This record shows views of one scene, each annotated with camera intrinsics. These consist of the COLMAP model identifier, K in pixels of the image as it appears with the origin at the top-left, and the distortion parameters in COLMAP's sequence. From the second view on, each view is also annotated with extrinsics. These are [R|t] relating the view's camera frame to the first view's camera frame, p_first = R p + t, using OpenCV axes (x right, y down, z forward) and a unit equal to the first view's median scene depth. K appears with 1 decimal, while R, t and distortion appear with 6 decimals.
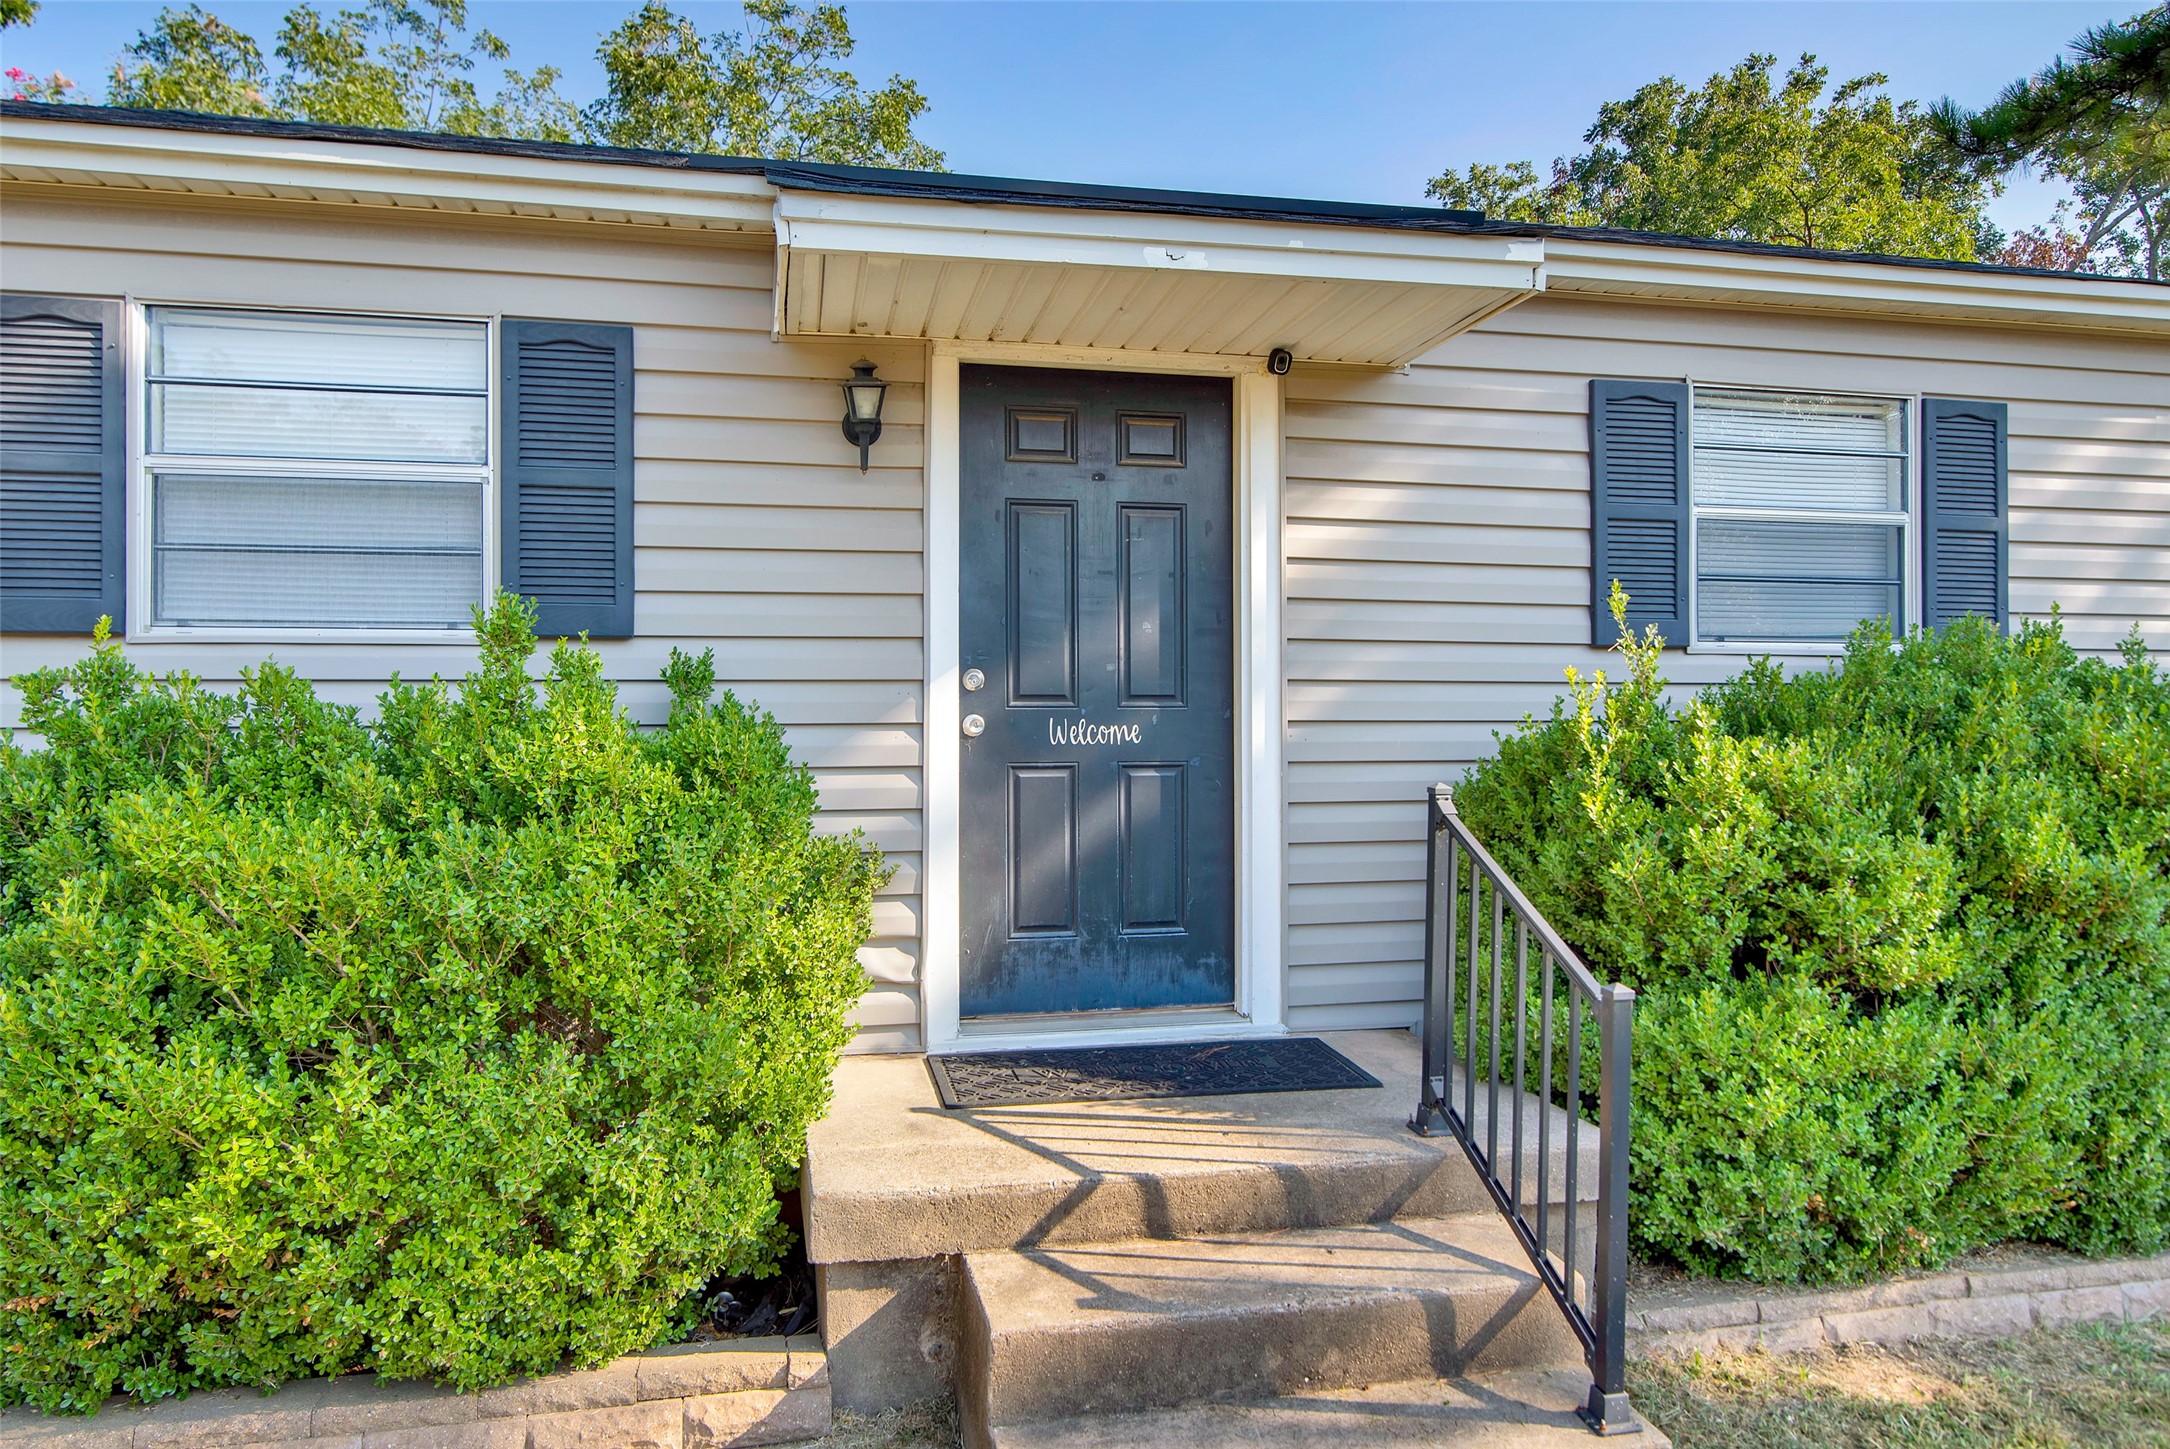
lens RADIAL K [[1355.2, 0, 1083.0], [0, 1355.2, 718.3], [0, 0, 1]] dist [-0.009782, -0.001020]
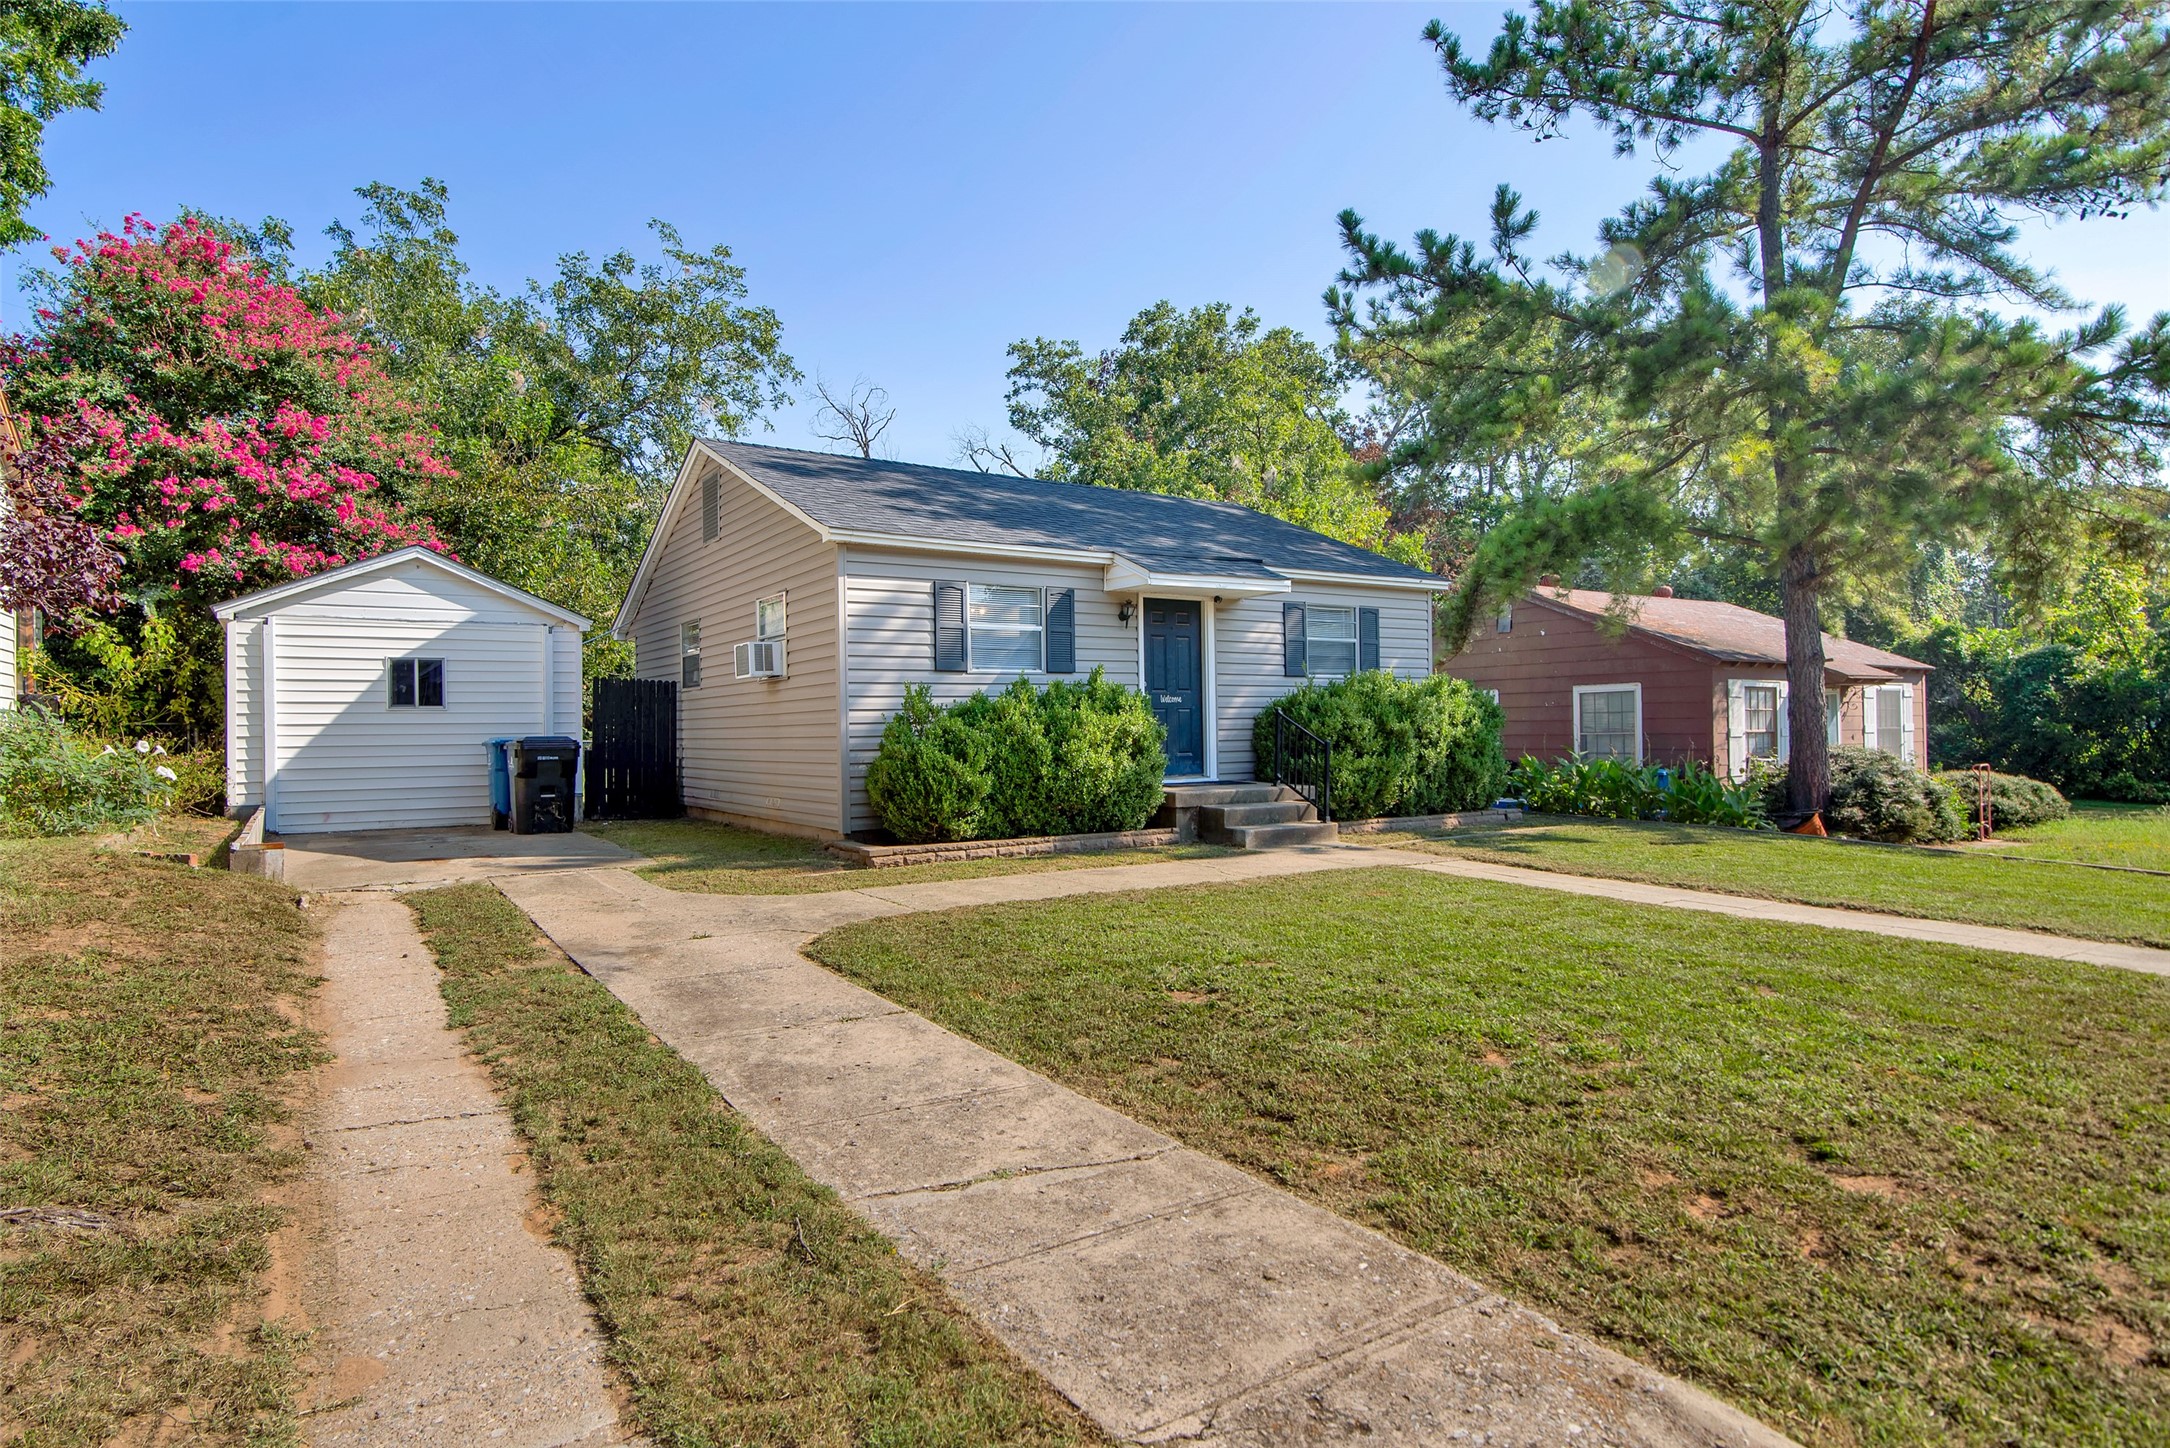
lens RADIAL K [[1187.2, 0, 1085.4], [0, 1187.2, 725.3], [0, 0, 1]] dist [0.002207, 0.000071]
pose [[0.926482, -0.010736, 0.376187, -1.229921], [0.011605, 0.999933, -0.000046, 0.068320], [-0.376161, 0.004408, 0.926544, -1.631936]]
